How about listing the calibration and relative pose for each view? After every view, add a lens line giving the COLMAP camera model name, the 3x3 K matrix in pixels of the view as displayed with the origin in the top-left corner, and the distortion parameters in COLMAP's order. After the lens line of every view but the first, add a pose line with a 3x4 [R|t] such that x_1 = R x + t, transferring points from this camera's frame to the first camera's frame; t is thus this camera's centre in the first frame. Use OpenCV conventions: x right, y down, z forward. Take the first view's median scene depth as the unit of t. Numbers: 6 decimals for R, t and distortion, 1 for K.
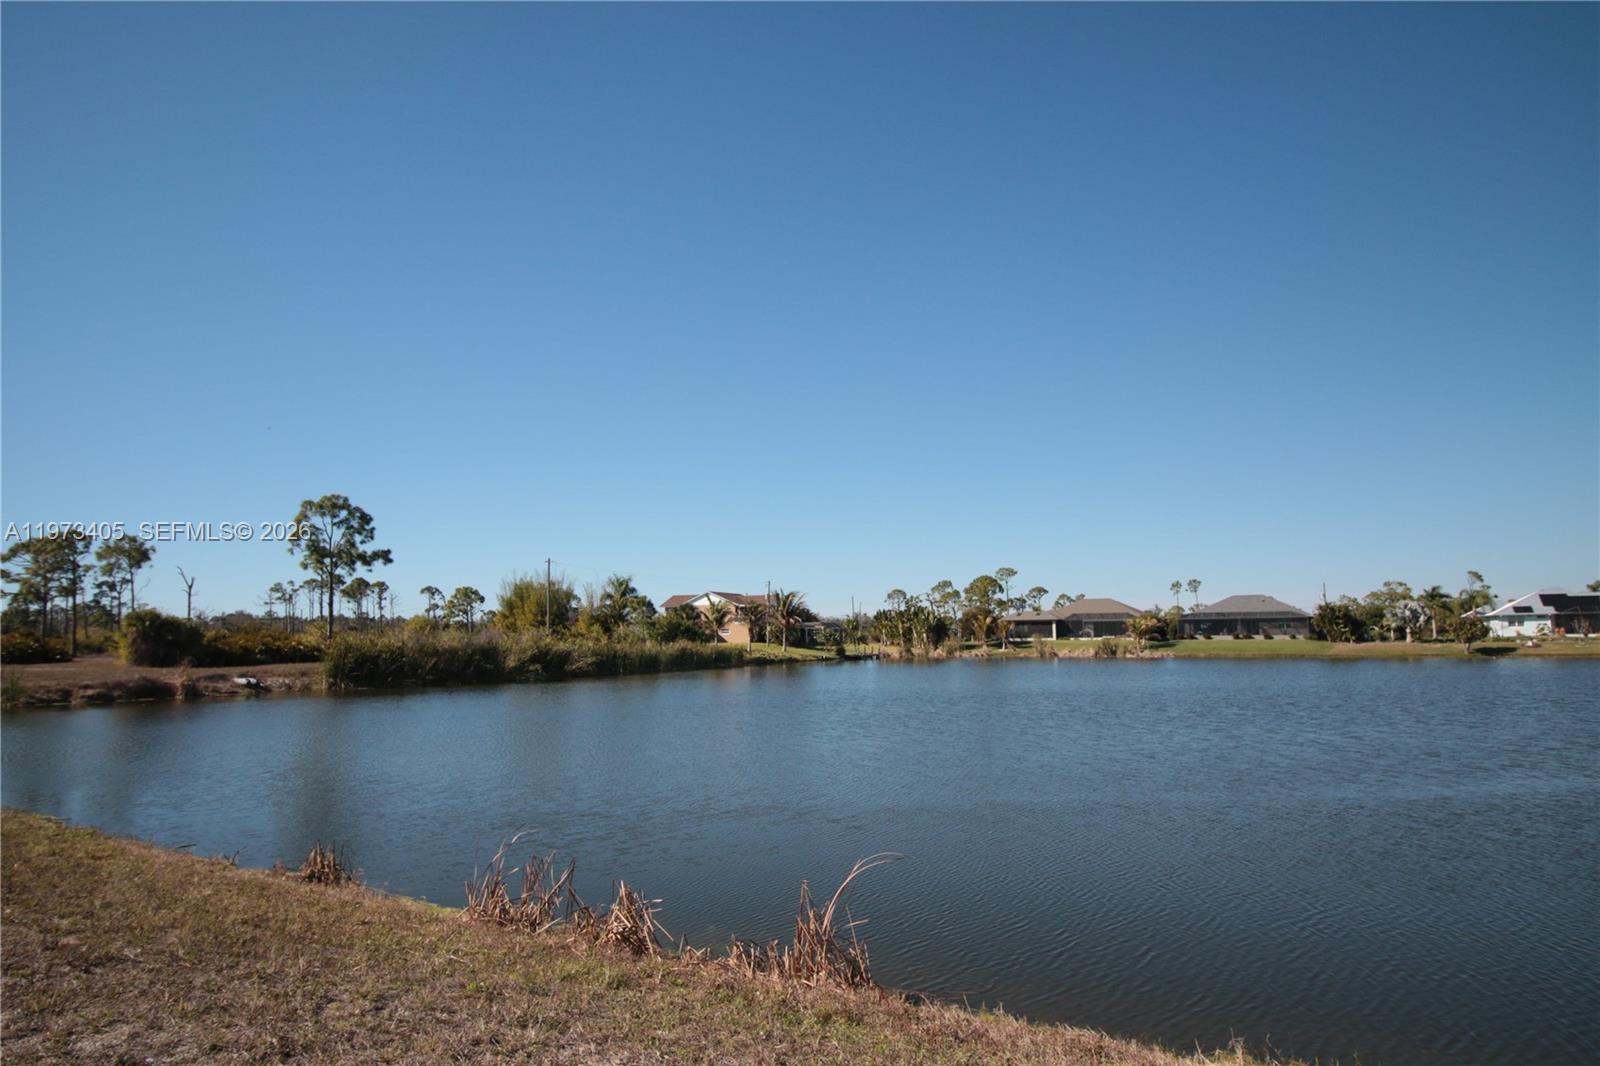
lens RADIAL K [[1002.2, 0, 800.7], [0, 1002.2, 529.8], [0, 0, 1]] dist [0.012625, -0.013528]
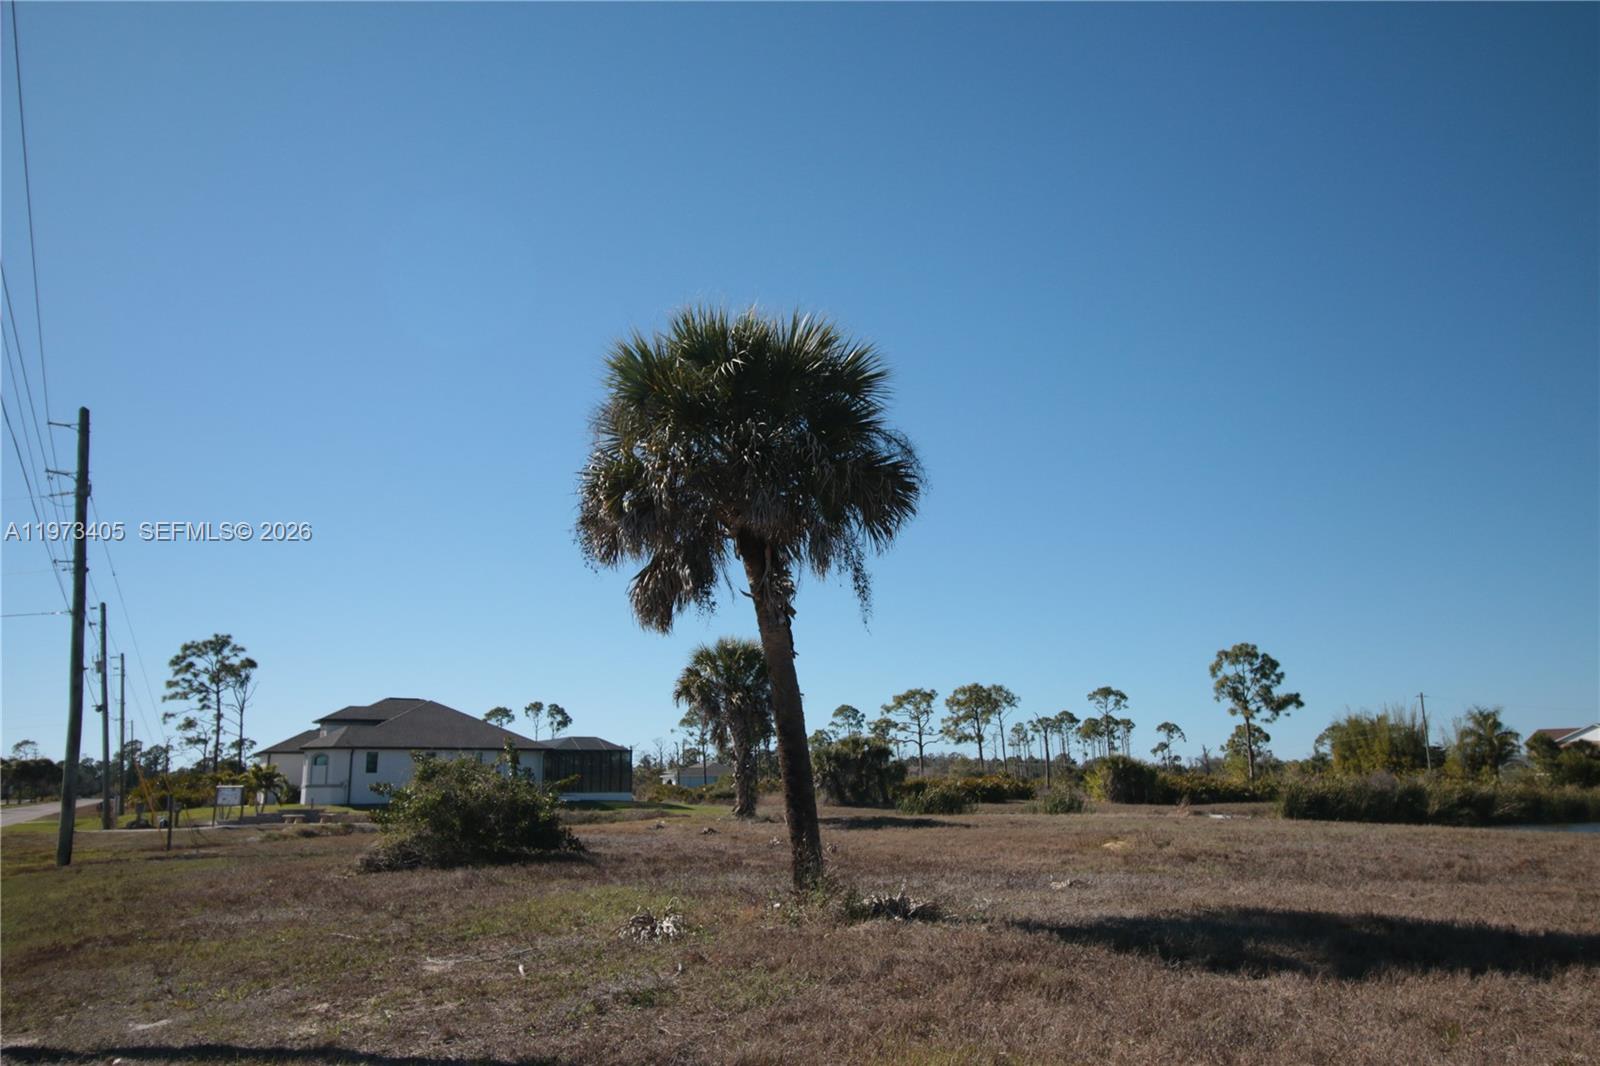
lens RADIAL K [[1246.7, 0, 819.2], [0, 1246.7, 521.6], [0, 0, 1]] dist [0.019164, -0.018639]
pose [[0.836073, -0.111028, -0.537266, -0.111179], [0.056690, 0.991549, -0.116689, -0.032938], [0.545682, 0.067102, 0.835302, -0.356785]]
